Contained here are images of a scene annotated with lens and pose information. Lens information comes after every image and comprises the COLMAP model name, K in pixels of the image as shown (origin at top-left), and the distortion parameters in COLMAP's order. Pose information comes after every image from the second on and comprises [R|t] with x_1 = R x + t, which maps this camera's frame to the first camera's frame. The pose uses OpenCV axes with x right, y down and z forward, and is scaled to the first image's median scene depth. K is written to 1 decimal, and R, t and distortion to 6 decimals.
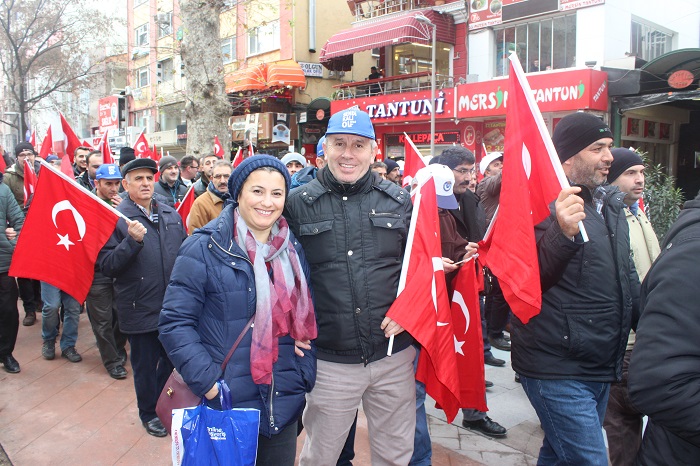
lens RADIAL K [[596.7, 0, 350.0], [0, 596.7, 233.0], [0, 0, 1]] dist [-0.172587, 0.172468]
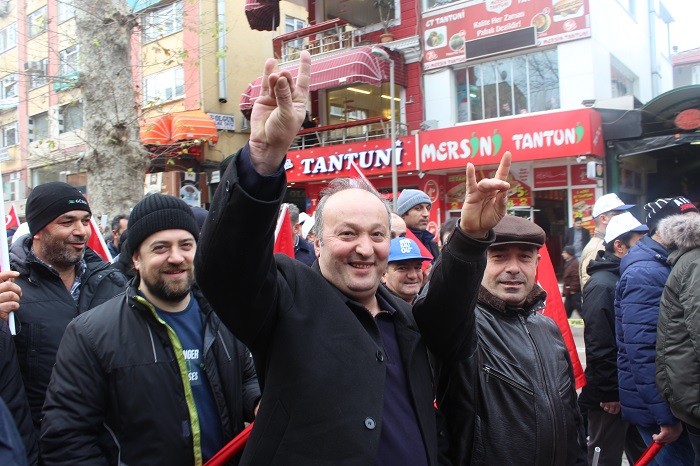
lens RADIAL K [[596.7, 0, 350.0], [0, 596.7, 233.0], [0, 0, 1]] dist [-0.172587, 0.172468]
pose [[0.978435, -0.031585, 0.204124, -0.087437], [0.053617, 0.993202, -0.103323, -0.023405], [-0.199473, 0.112040, 0.973477, 0.195720]]
